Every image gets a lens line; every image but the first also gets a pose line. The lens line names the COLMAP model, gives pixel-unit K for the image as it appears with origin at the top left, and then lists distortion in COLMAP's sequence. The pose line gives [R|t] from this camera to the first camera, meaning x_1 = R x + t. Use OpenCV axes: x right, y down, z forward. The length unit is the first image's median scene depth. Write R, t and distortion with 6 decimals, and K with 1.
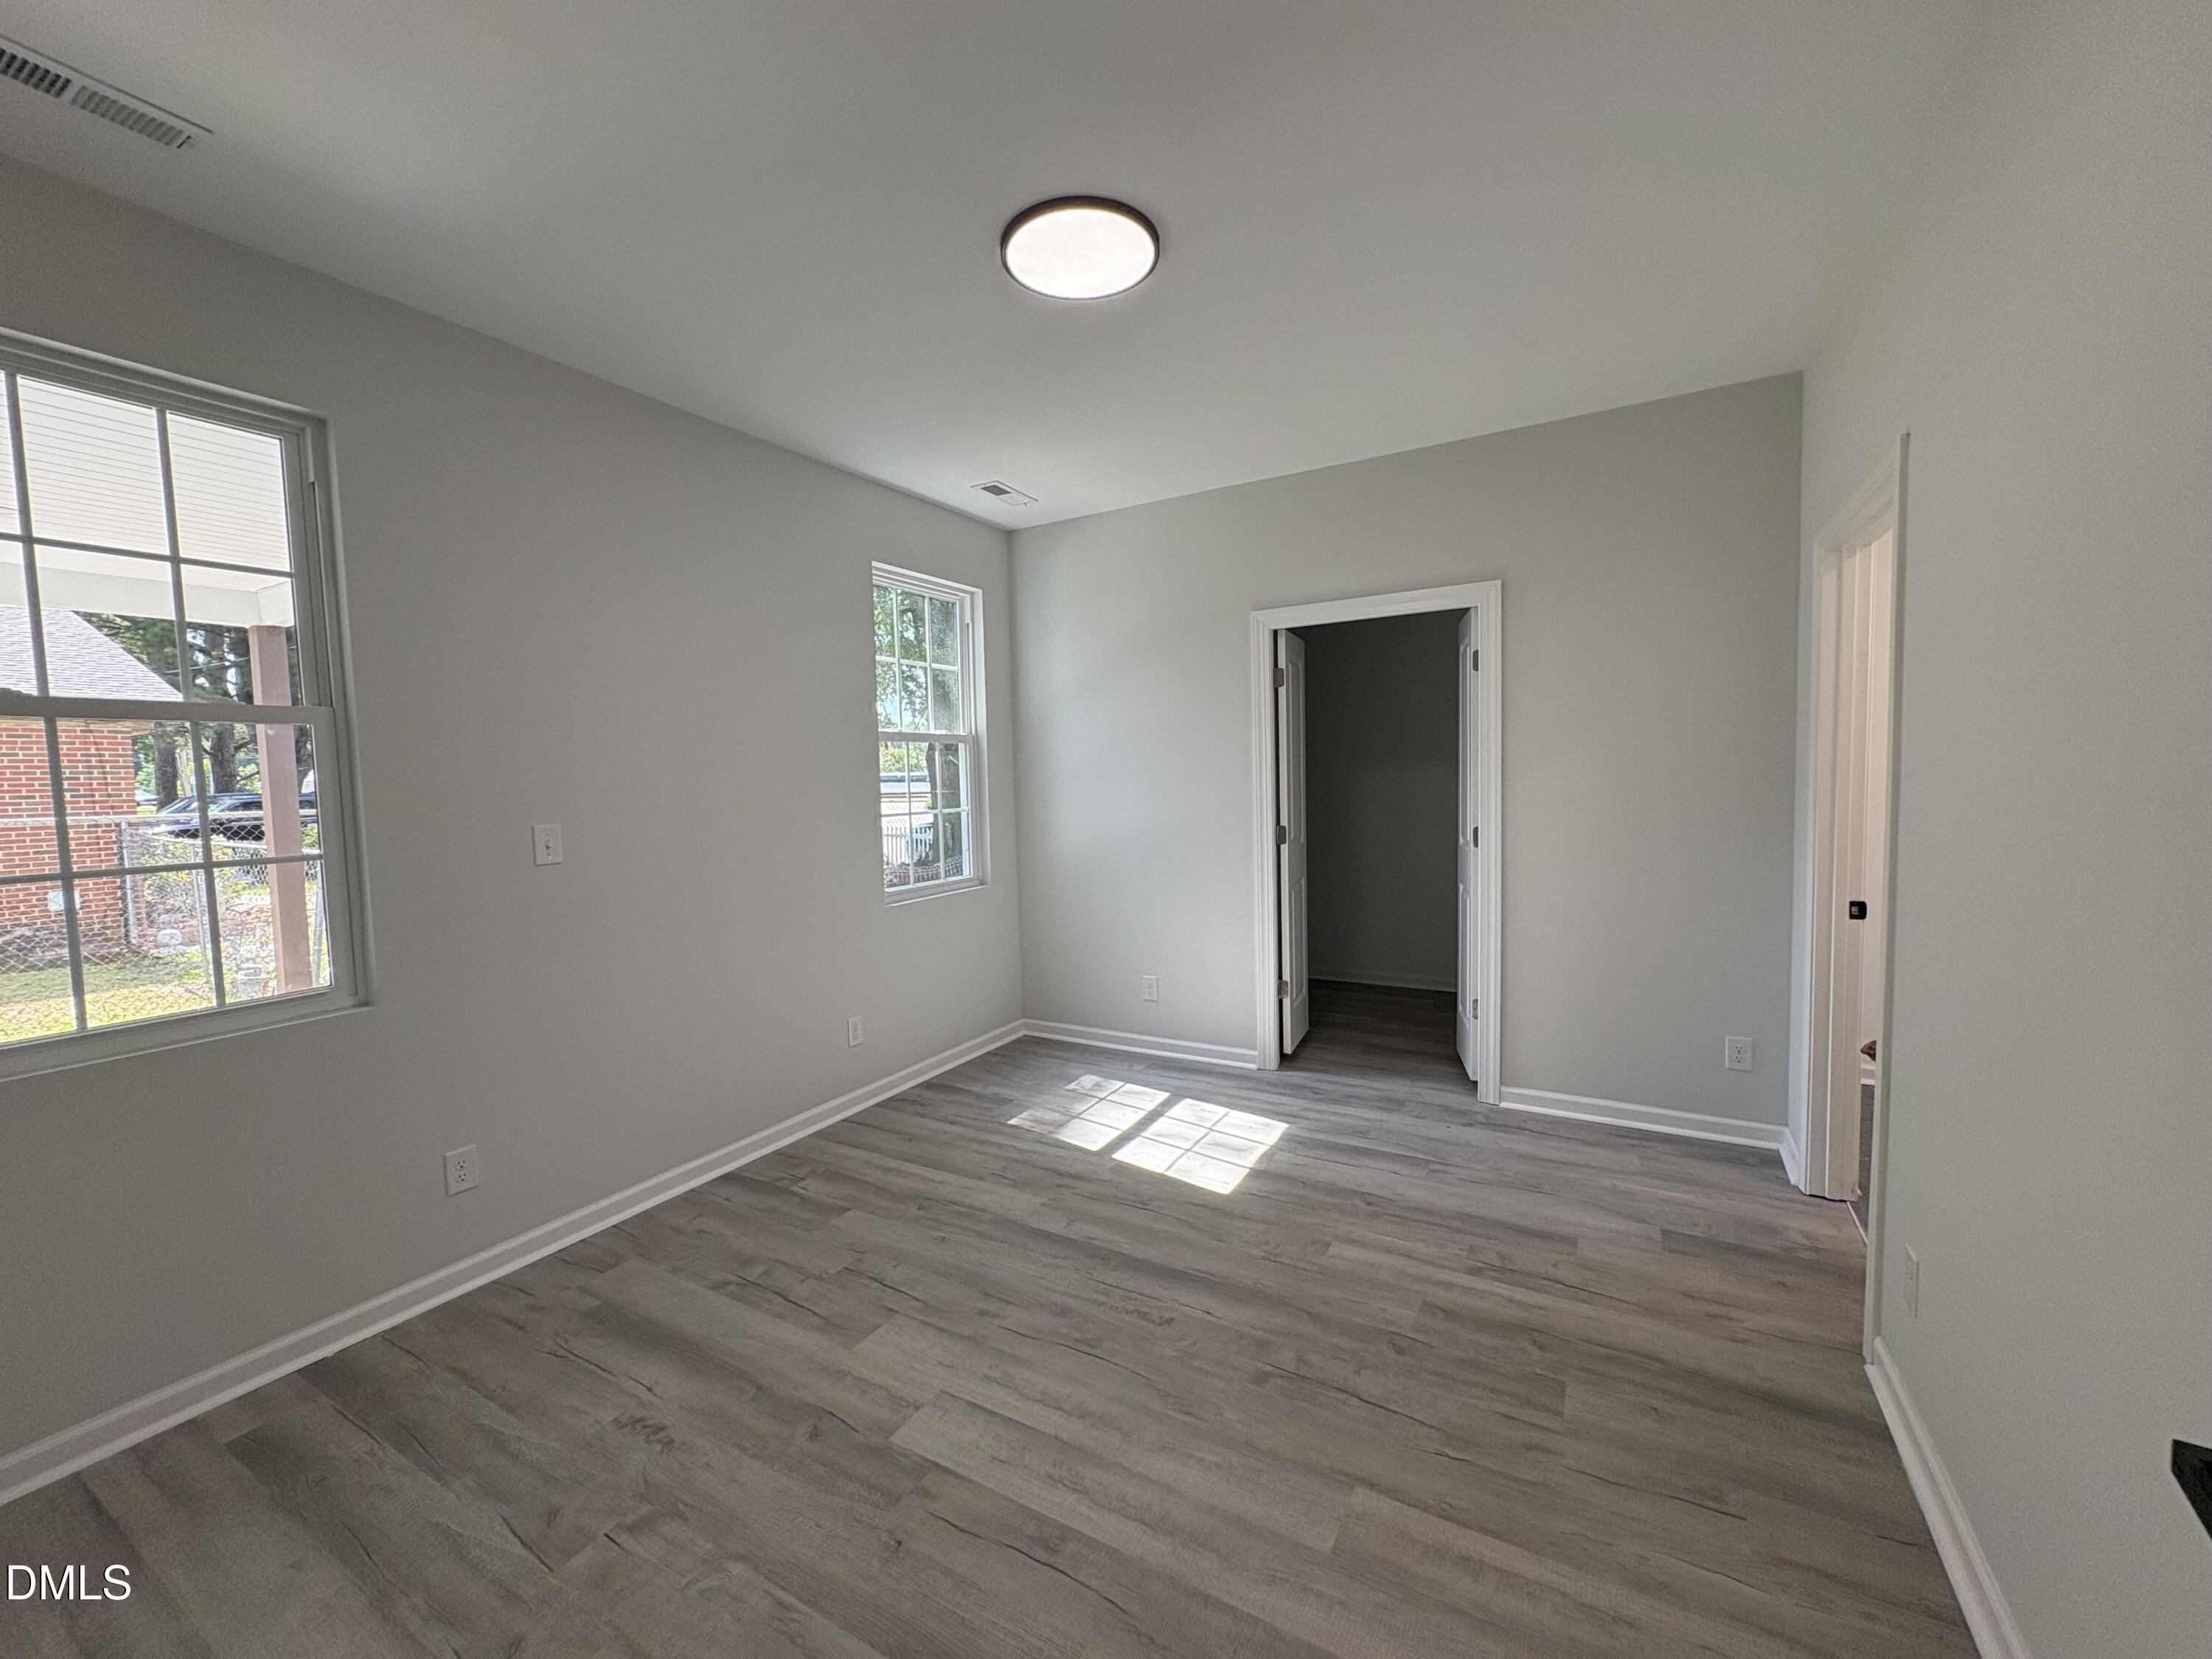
lens RADIAL K [[880.5, 0, 1106.0], [0, 880.5, 829.5], [0, 0, 1]] dist [-0.000014, 0.000382]
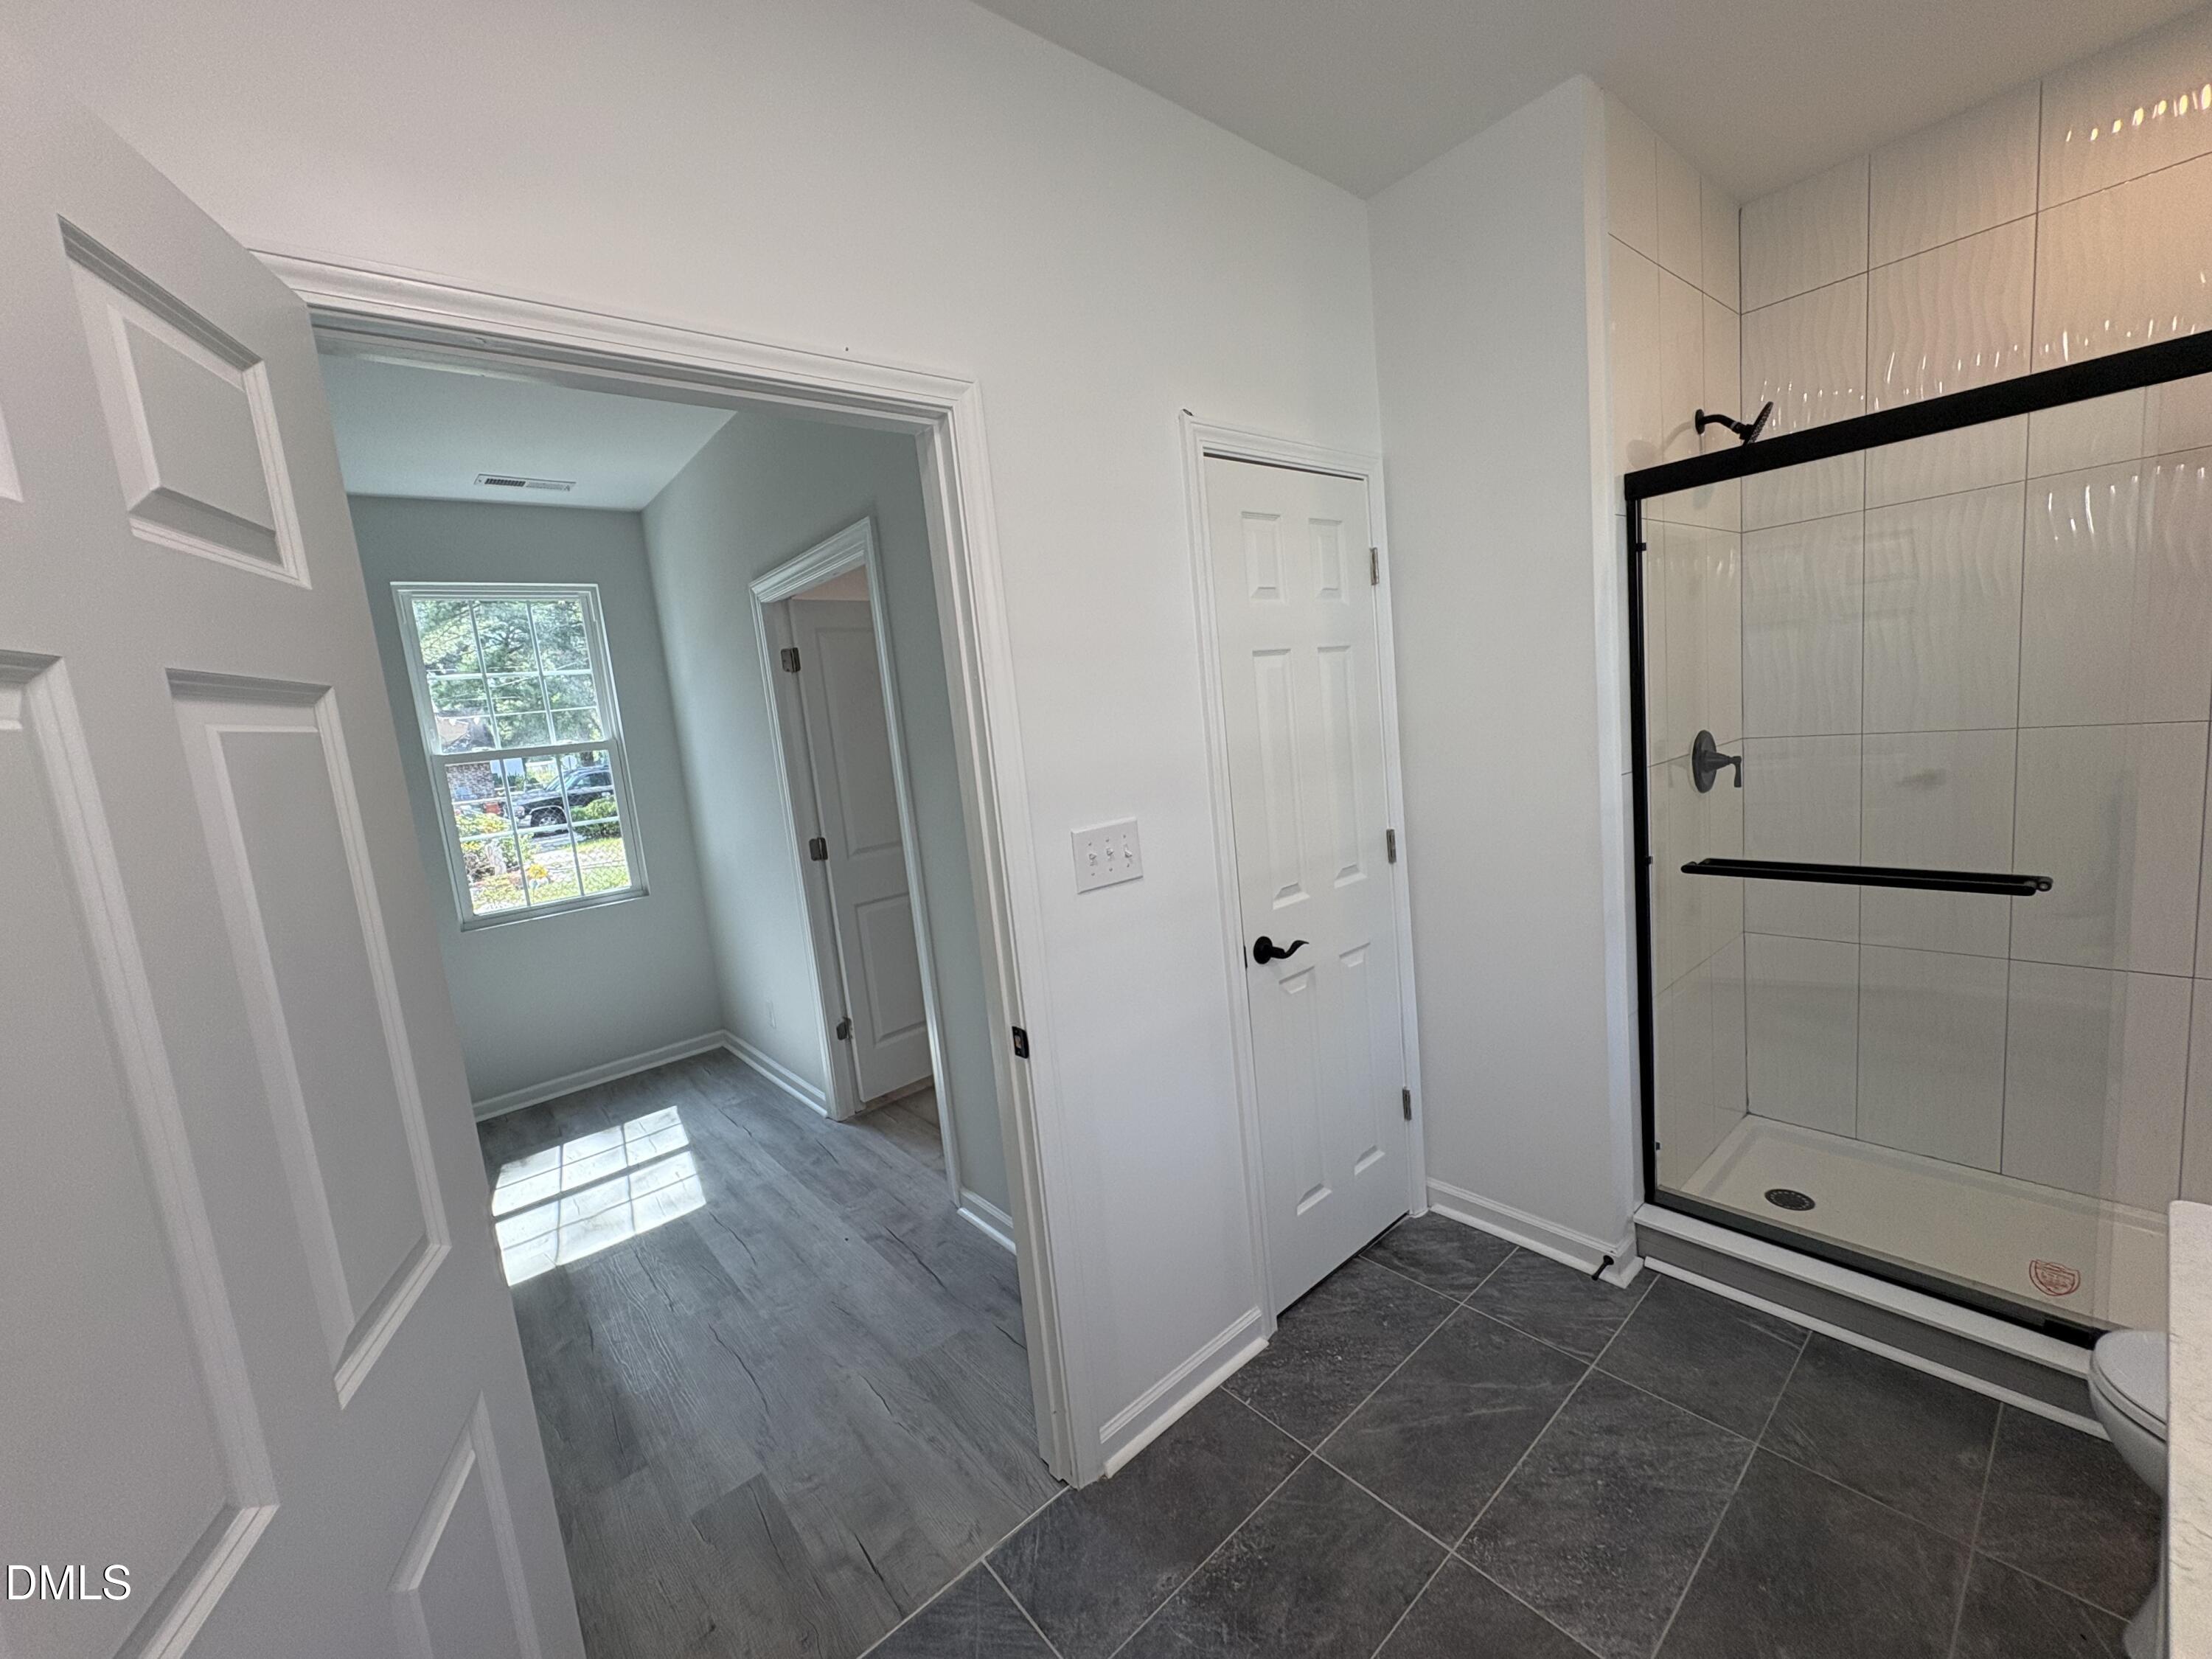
lens RADIAL K [[880.5, 0, 1106.0], [0, 880.5, 829.5], [0, 0, 1]] dist [-0.000014, 0.000382]
pose [[0.937504, -0.023743, -0.347165, 0.821290], [0.054529, 0.995368, 0.079178, -0.070517], [0.343677, -0.093160, 0.934456, 0.348743]]
